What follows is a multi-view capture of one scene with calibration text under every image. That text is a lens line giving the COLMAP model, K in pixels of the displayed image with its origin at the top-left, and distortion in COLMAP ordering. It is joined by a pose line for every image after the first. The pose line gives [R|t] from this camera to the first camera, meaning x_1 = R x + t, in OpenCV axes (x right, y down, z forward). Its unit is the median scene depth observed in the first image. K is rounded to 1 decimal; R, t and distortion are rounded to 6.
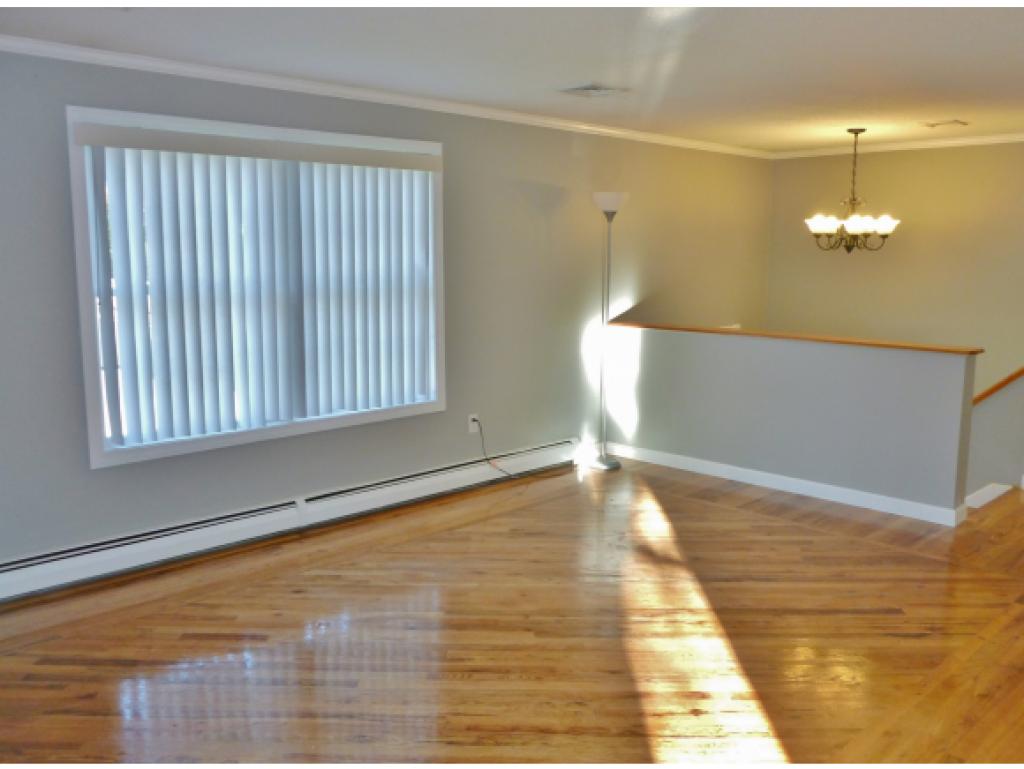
lens RADIAL K [[875.8, 0, 512.0], [0, 875.8, 384.5], [0, 0, 1]] dist [-0.062116, 0.013364]
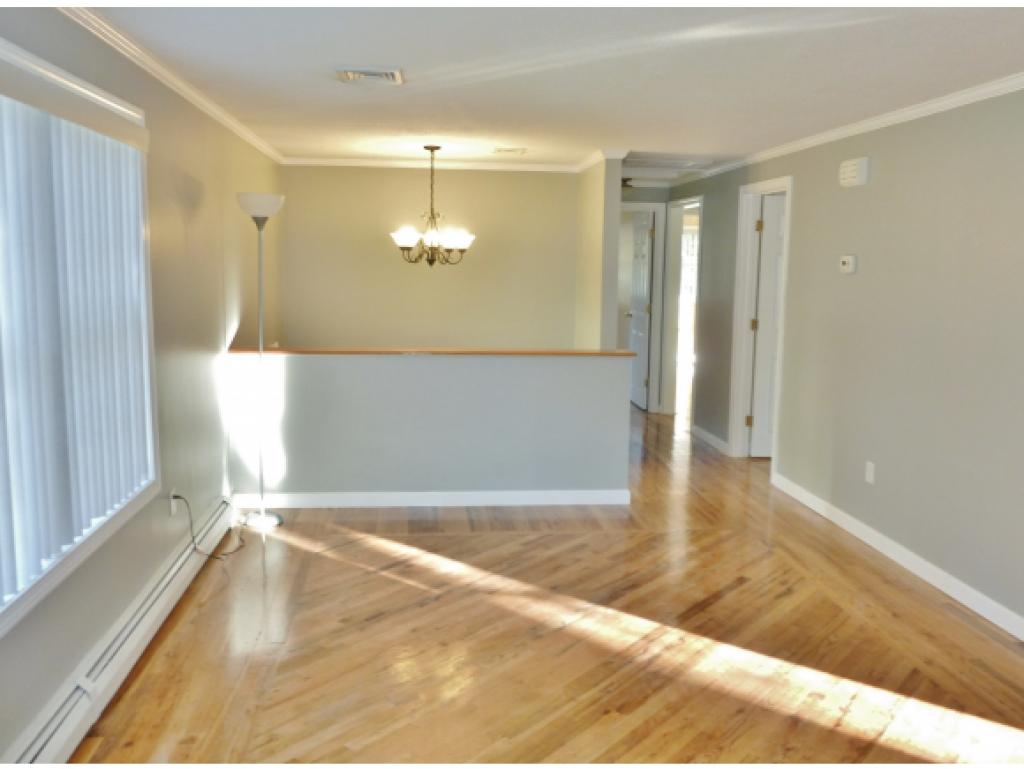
lens RADIAL K [[875.8, 0, 512.0], [0, 875.8, 384.5], [0, 0, 1]] dist [-0.062116, 0.013364]
pose [[0.613425, -0.097739, 0.783682, -0.387034], [0.102402, 0.993779, 0.043787, -0.049860], [-0.783086, 0.053390, 0.619617, 0.299108]]
